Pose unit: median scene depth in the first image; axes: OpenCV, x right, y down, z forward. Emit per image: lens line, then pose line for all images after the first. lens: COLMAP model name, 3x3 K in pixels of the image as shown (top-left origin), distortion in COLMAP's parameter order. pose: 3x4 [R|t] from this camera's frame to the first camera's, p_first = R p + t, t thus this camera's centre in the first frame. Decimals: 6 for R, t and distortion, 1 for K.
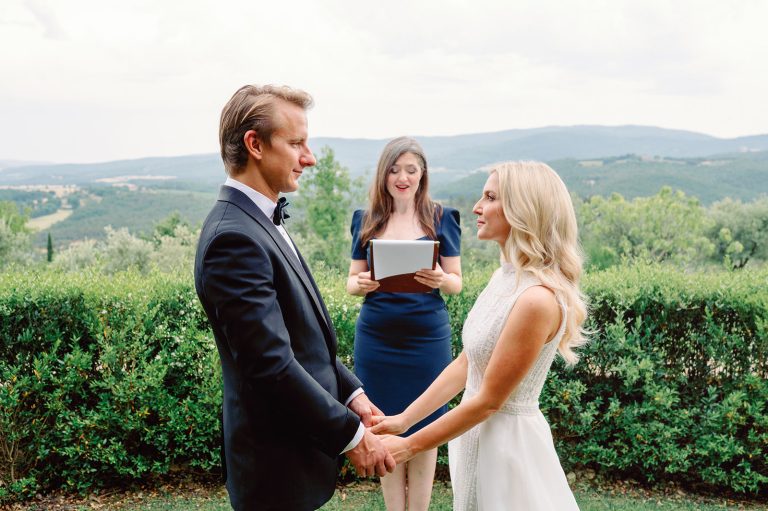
lens RADIAL K [[679.1, 0, 384.0], [0, 679.1, 255.5], [0, 0, 1]] dist [-0.004132, -0.001212]
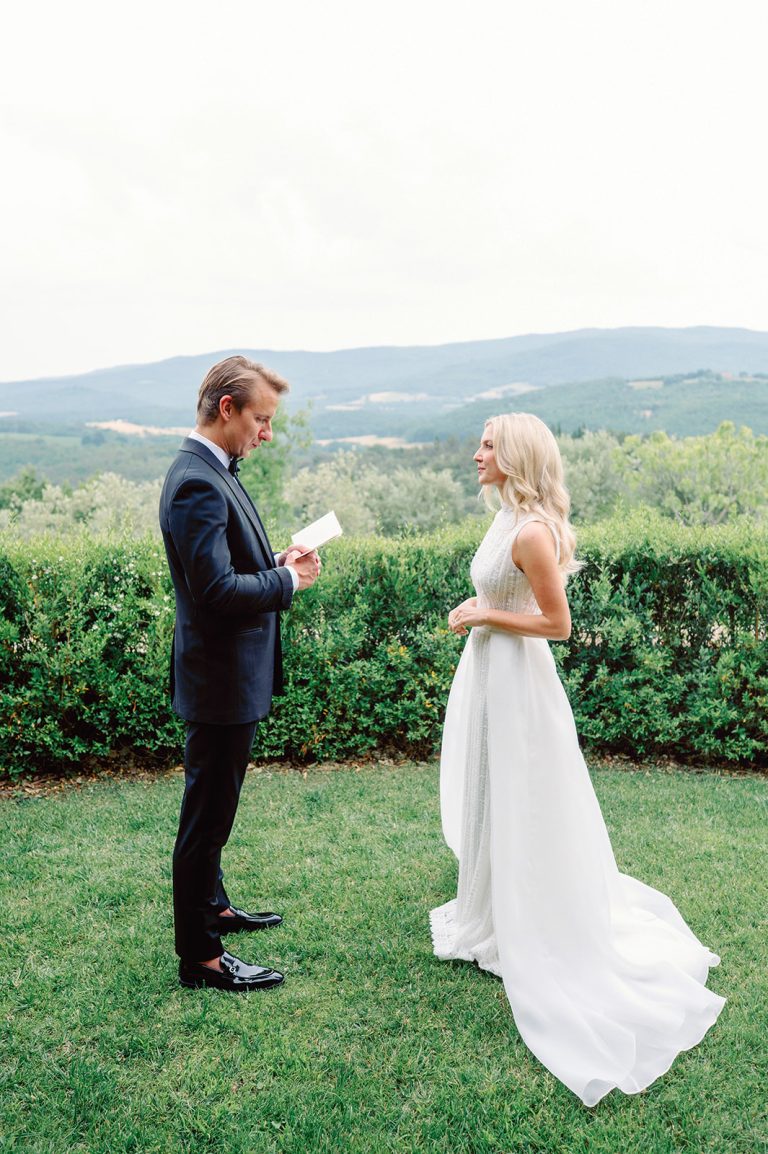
lens RADIAL K [[1020.5, 0, 361.1], [0, 1020.5, 574.2], [0, 0, 1]] dist [-0.004132, -0.001212]
pose [[0.999605, -0.016439, 0.022813, -0.010269], [0.015388, 0.998845, 0.045511, 0.023882], [-0.023535, -0.045141, 0.998703, -0.355099]]
